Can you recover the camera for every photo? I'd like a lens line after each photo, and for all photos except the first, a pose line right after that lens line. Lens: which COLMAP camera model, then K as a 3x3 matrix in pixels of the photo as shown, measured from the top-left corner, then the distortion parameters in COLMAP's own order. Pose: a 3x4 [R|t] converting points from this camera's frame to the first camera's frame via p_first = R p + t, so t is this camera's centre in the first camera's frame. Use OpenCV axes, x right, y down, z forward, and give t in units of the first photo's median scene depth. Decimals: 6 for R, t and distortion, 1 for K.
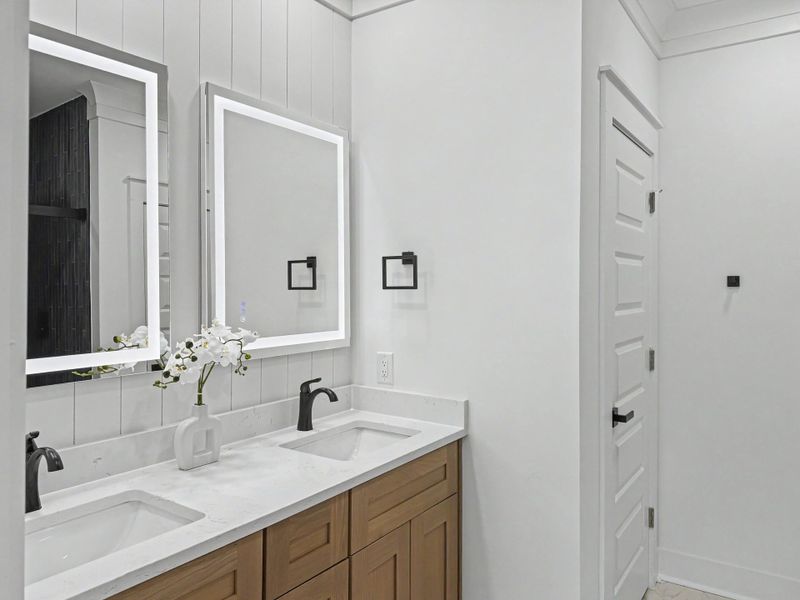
lens RADIAL K [[579.7, 0, 400.9], [0, 579.7, 294.7], [0, 0, 1]] dist [0.063121, -0.049476]
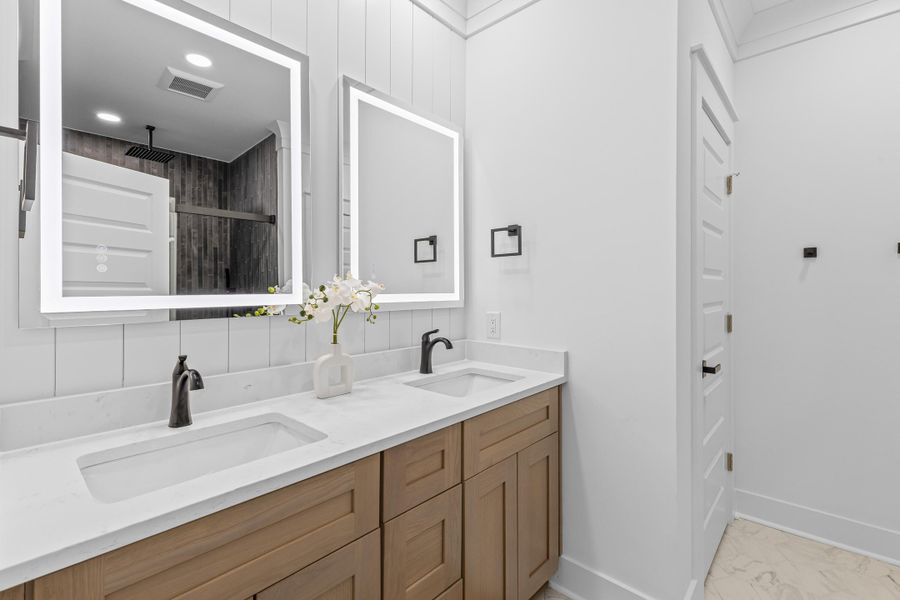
lens RADIAL K [[409.1, 0, 450.2], [0, 409.1, 293.9], [0, 0, 1]] dist [0.018402, 0.002269]
pose [[0.991913, 0.000112, -0.126918, -0.009507], [-0.000370, 0.999998, -0.002009, 0.069814], [0.126917, 0.002040, 0.991911, 0.169717]]
